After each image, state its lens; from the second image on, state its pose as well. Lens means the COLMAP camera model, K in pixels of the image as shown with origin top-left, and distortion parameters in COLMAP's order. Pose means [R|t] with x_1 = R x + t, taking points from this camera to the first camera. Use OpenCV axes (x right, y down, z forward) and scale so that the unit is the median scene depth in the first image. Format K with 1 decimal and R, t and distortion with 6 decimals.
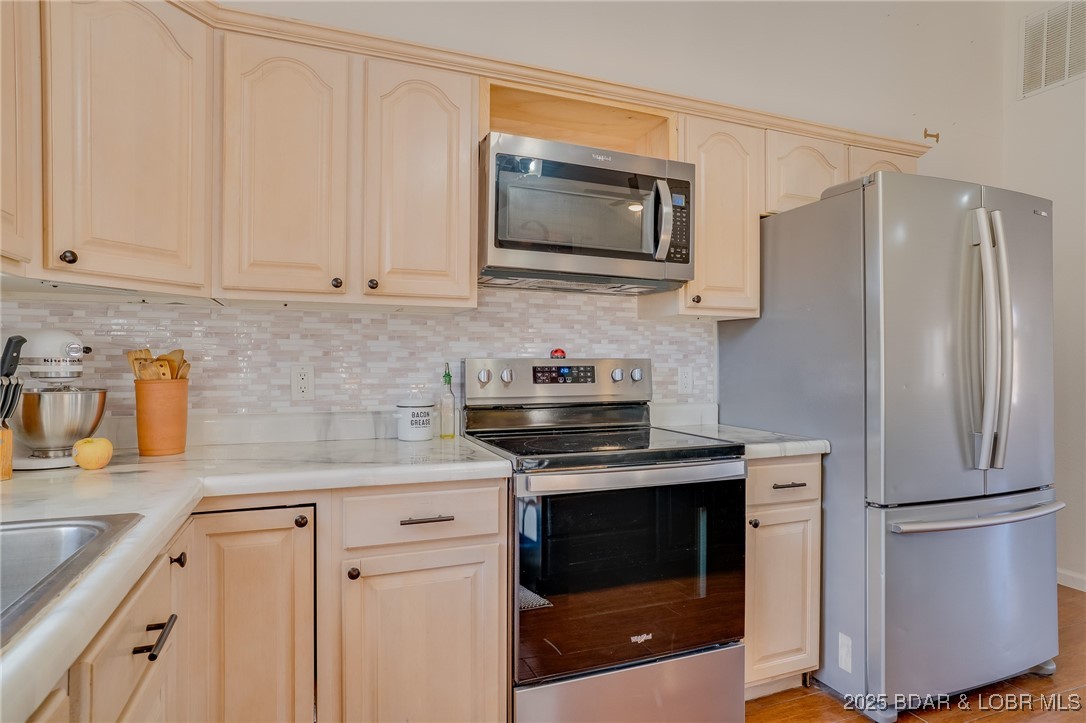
lens RADIAL K [[596.0, 0, 543.0], [0, 596.0, 361.5], [0, 0, 1]] dist [-0.052465, 0.037873]
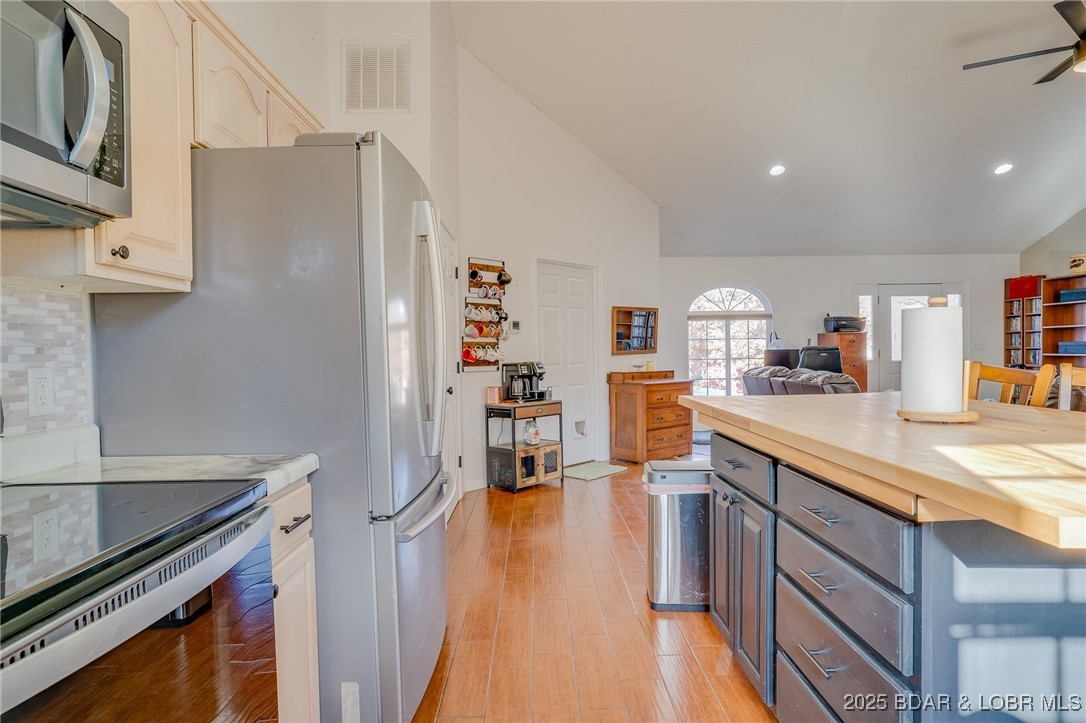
lens RADIAL K [[596.0, 0, 543.0], [0, 596.0, 361.5], [0, 0, 1]] dist [-0.052465, 0.037873]
pose [[0.354394, -0.028172, 0.934672, -0.150041], [0.019005, 0.999557, 0.022922, -0.001953], [-0.934903, 0.009640, 0.354772, 0.435104]]
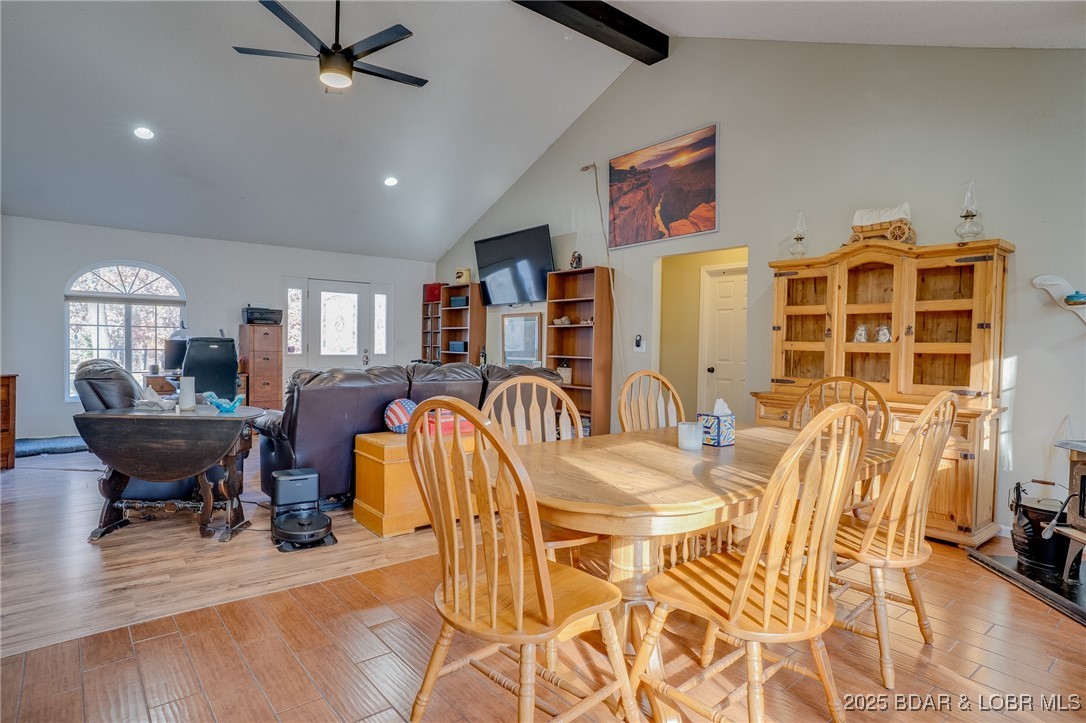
lens RADIAL K [[593.0, 0, 543.0], [0, 593.0, 361.5], [0, 0, 1]] dist [-0.057400, 0.037067]
pose [[-0.315264, -0.039156, 0.948196, 0.094340], [-0.017761, 0.999217, 0.035358, 0.004046], [-0.948838, -0.005693, -0.315712, -0.563079]]
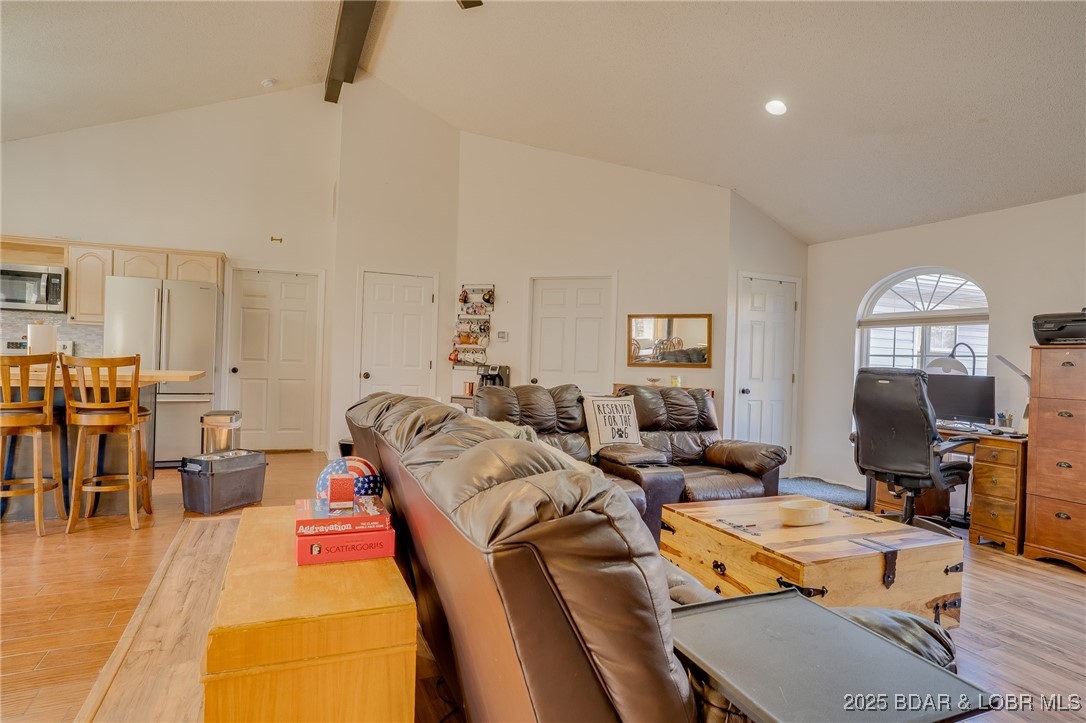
lens RADIAL K [[603.9, 0, 543.0], [0, 603.9, 361.5], [0, 0, 1]] dist [-0.057780, 0.038401]
pose [[0.998662, 0.027550, 0.043772, 2.389302], [-0.027687, 0.999613, 0.002521, 0.024227], [-0.043686, -0.003729, 0.999038, -1.817113]]
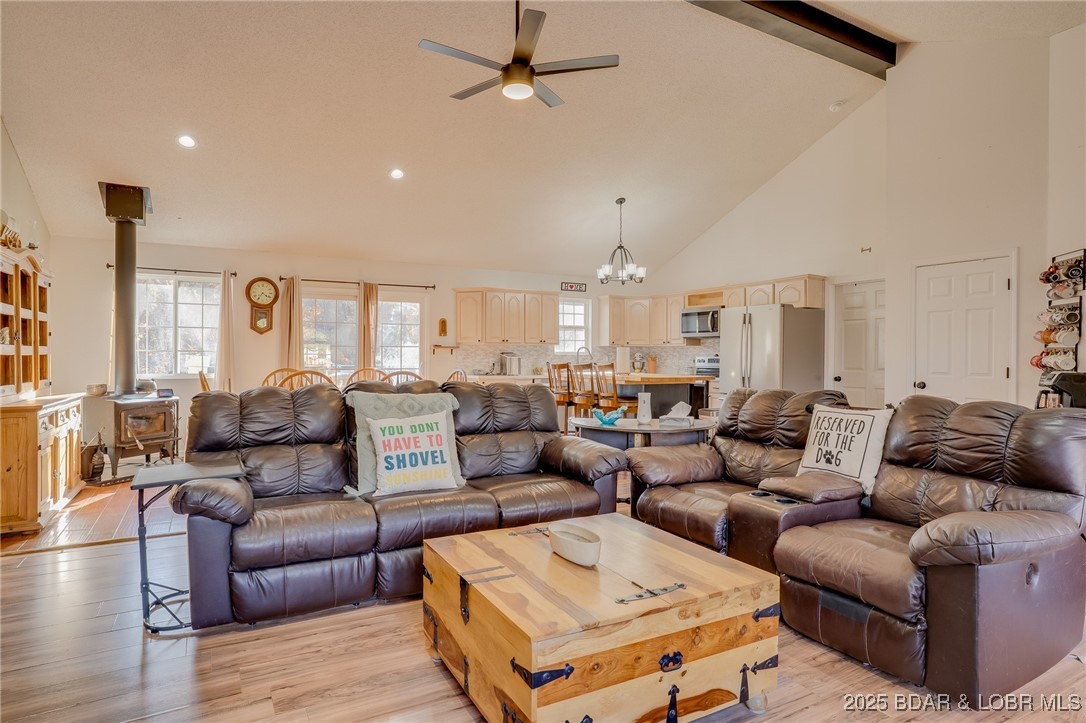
lens RADIAL K [[603.9, 0, 543.0], [0, 603.9, 361.5], [0, 0, 1]] dist [-0.057780, 0.038401]
pose [[0.139290, 0.002409, -0.990249, 4.094020], [-0.007570, 0.999970, 0.001368, 0.032858], [0.990223, 0.007305, 0.139304, -0.692297]]
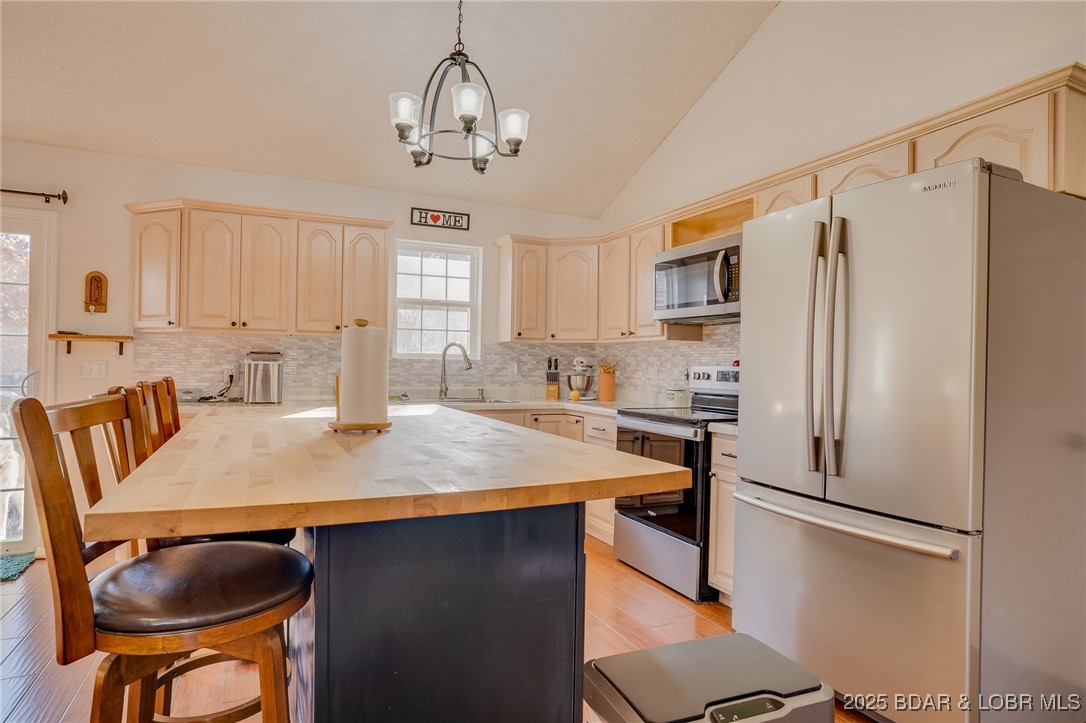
lens RADIAL K [[596.0, 0, 543.0], [0, 596.0, 361.5], [0, 0, 1]] dist [-0.052465, 0.037873]
pose [[0.074670, -0.009435, -0.997164, 1.724842], [-0.019366, 0.999753, -0.010910, 0.010126], [0.997020, 0.020126, 0.074469, 0.425924]]
